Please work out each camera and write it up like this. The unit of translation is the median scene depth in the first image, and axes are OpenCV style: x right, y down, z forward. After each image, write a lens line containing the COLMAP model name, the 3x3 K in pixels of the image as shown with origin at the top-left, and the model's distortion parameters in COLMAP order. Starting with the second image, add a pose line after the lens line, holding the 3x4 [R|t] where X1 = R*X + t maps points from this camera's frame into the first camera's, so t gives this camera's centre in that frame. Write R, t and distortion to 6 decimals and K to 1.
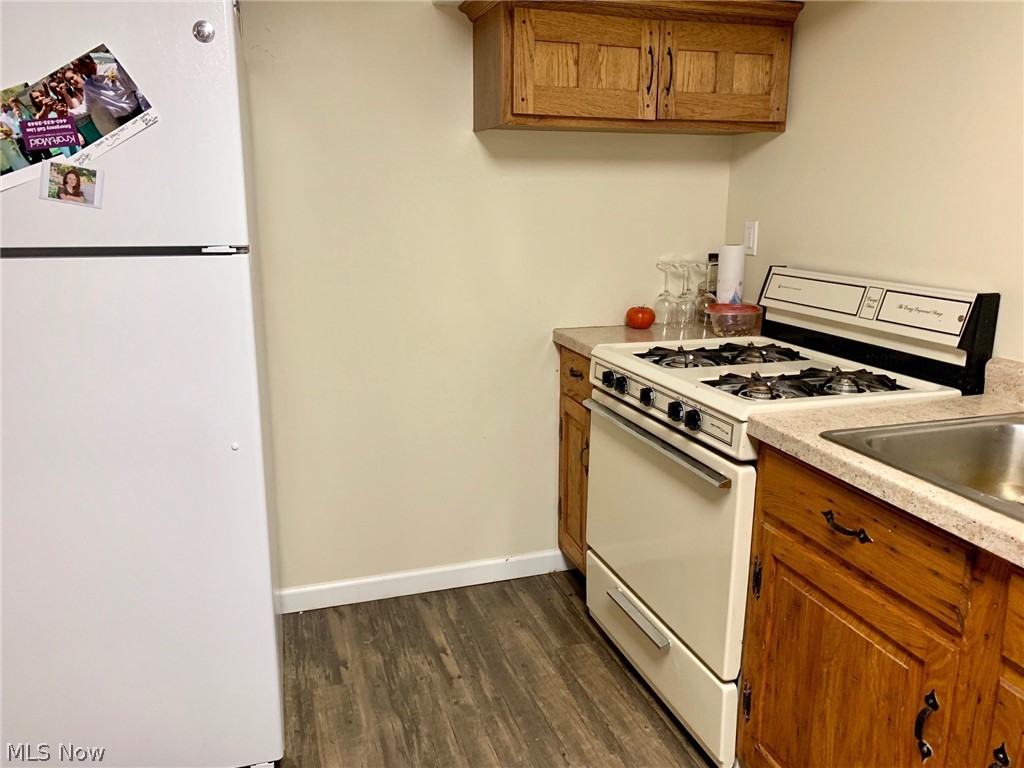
lens RADIAL K [[785.4, 0, 512.0], [0, 785.4, 384.0], [0, 0, 1]] dist [-0.001012, 0.004080]
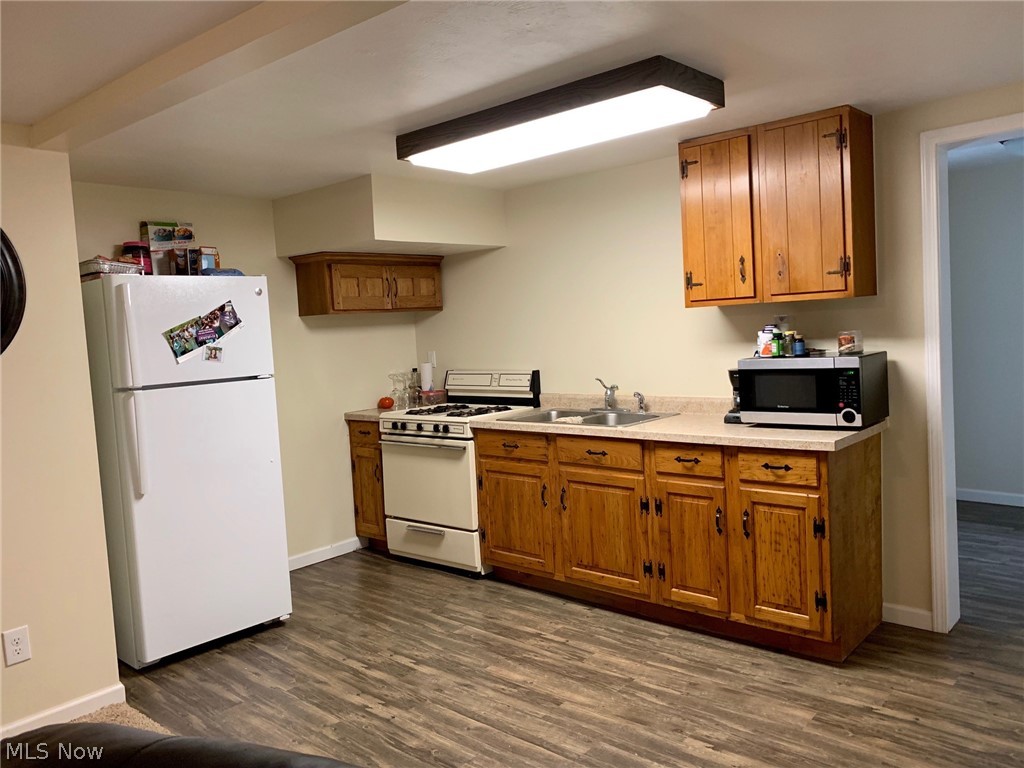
lens RADIAL K [[795.7, 0, 512.0], [0, 795.7, 384.0], [0, 0, 1]] dist [0.120363, -0.229168]
pose [[0.859593, -0.088425, 0.503270, -0.911760], [0.172120, 0.977462, -0.122244, 0.269693], [-0.481118, 0.191703, 0.855439, -1.396408]]
